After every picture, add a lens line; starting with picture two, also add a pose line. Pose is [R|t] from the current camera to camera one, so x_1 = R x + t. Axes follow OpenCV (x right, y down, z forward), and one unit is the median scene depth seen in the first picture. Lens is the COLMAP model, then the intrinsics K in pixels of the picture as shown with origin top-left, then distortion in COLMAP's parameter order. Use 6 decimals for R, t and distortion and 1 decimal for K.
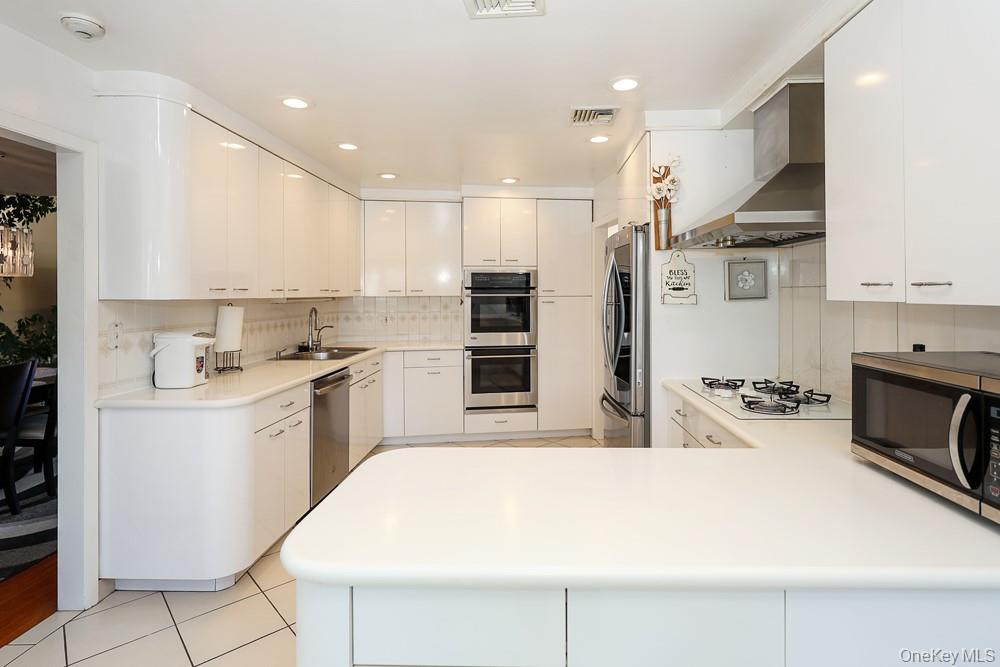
lens RADIAL K [[525.4, 0, 506.8], [0, 525.4, 292.6], [0, 0, 1]] dist [-0.001043, -0.002161]
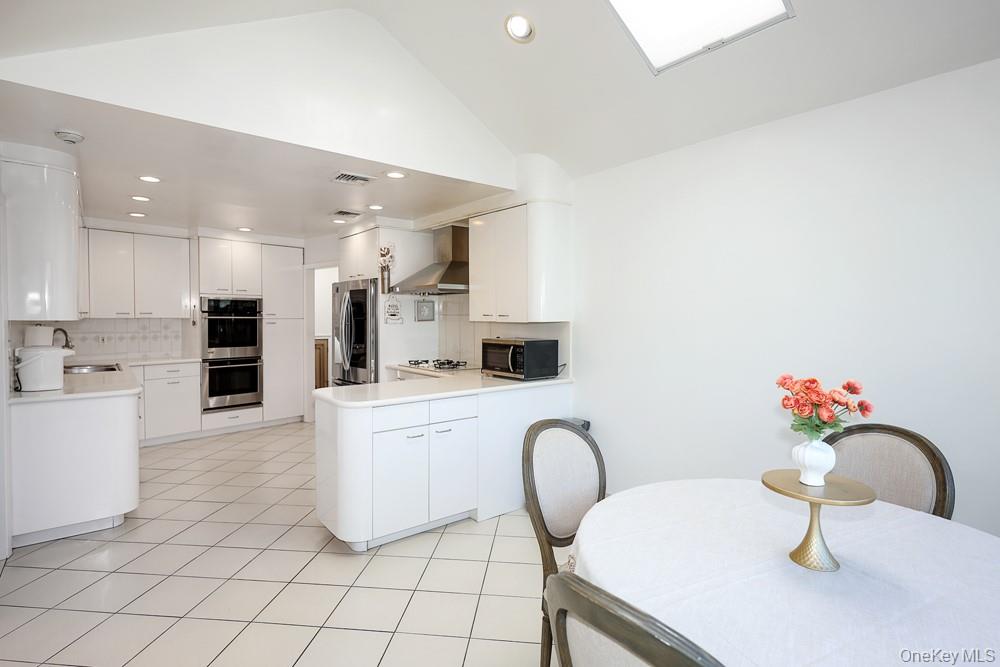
lens RADIAL K [[525.4, 0, 498.9], [0, 525.4, 338.4], [0, 0, 1]] dist [-0.001043, -0.002161]
pose [[0.759573, -0.020342, 0.650104, -0.508328], [-0.008278, 0.999127, 0.040935, -0.003646], [-0.650369, -0.036475, 0.758742, -0.554476]]
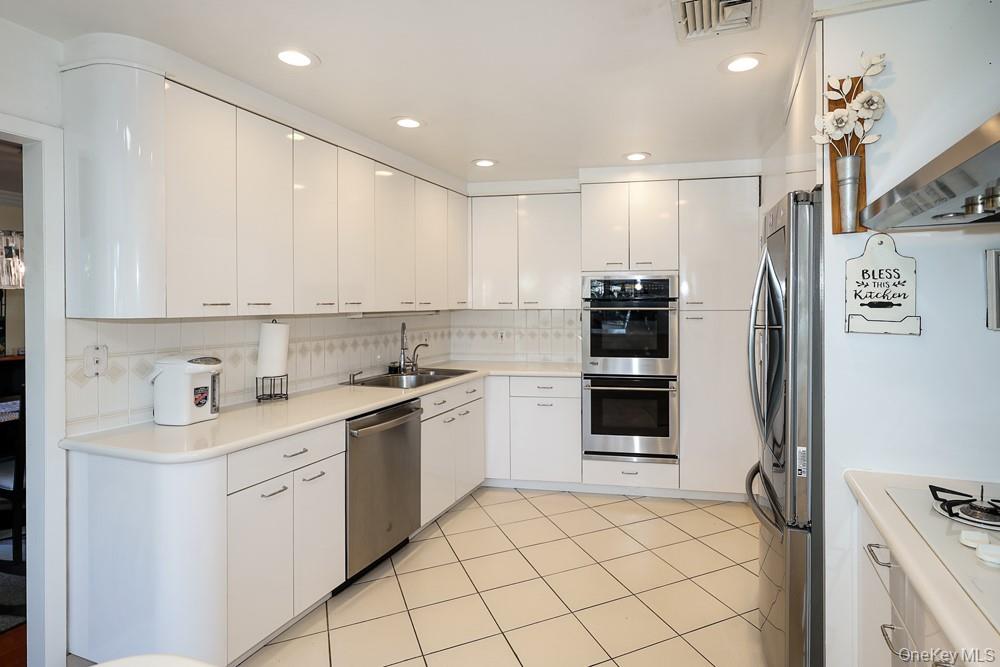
lens RADIAL K [[525.4, 0, 529.5], [0, 525.4, 304.4], [0, 0, 1]] dist [-0.001043, -0.002161]
pose [[0.949867, 0.001375, -0.312653, 0.131801], [0.000621, 0.999980, 0.006286, -0.009443], [0.312655, -0.006165, 0.949847, 0.326444]]
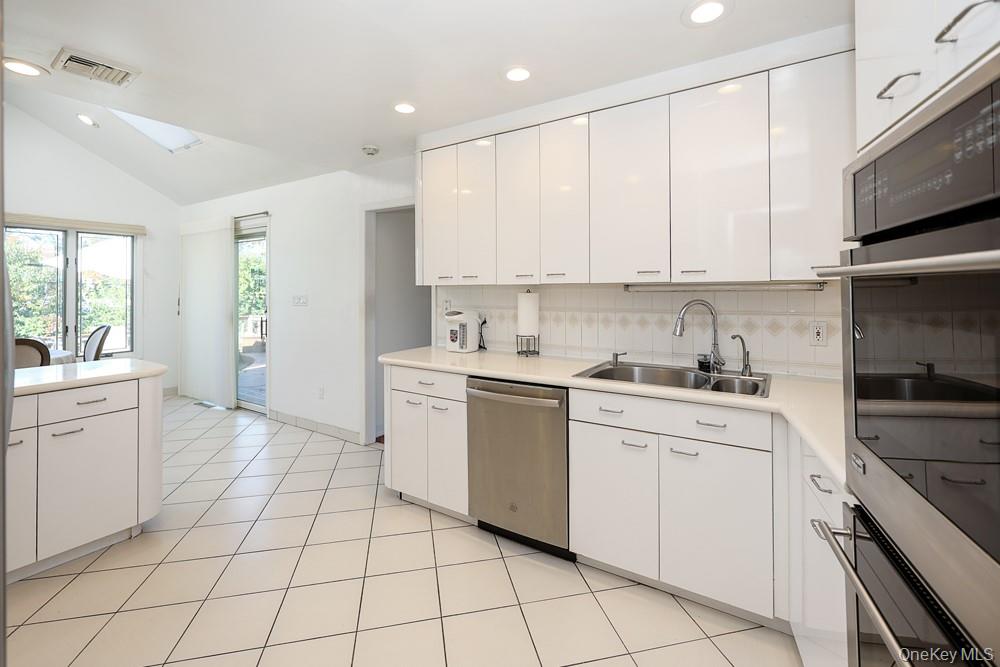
lens RADIAL K [[432.1, 0, 485.3], [0, 432.1, 275.8], [0, 0, 1]] dist [0.000546, 0.000034]
pose [[-0.501504, -0.011908, -0.865073, 0.259398], [0.011535, 0.999724, -0.020449, 0.008924], [0.865078, -0.020234, -0.501228, 1.362221]]
